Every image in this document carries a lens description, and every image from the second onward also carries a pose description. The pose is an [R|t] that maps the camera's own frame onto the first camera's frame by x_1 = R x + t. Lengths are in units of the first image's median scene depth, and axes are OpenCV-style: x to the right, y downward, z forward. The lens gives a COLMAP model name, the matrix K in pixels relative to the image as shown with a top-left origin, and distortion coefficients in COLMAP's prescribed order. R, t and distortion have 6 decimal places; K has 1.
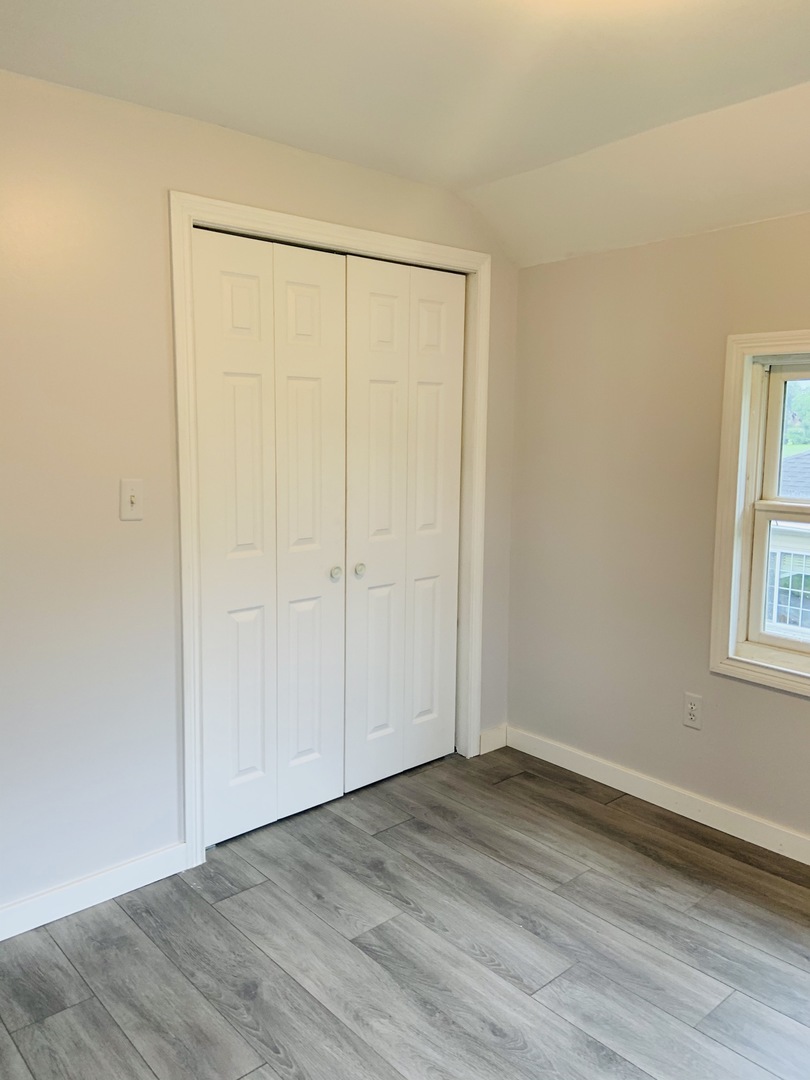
lens RADIAL K [[817.3, 0, 402.9], [0, 817.3, 542.5], [0, 0, 1]] dist [0.039497, -0.003246]
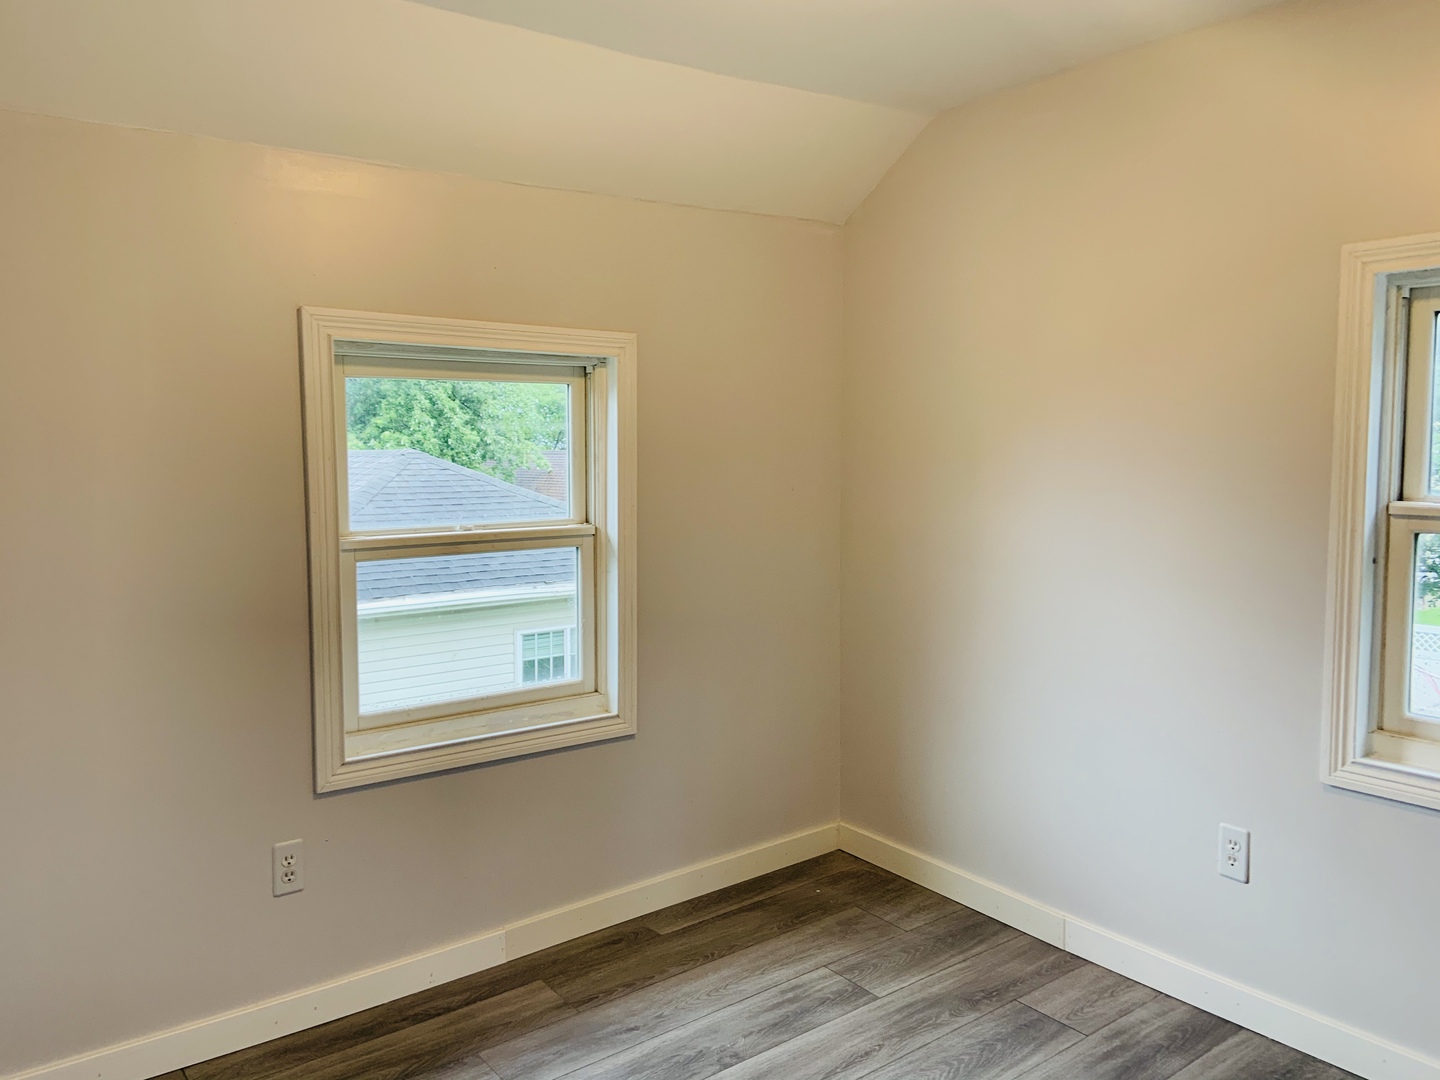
lens RADIAL K [[1089.7, 0, 730.8], [0, 1089.7, 535.4], [0, 0, 1]] dist [0.039497, -0.003246]
pose [[0.080768, -0.094349, 0.992257, -0.520858], [0.145764, 0.985925, 0.081882, -0.085587], [-0.986017, 0.138022, 0.093384, 0.597594]]
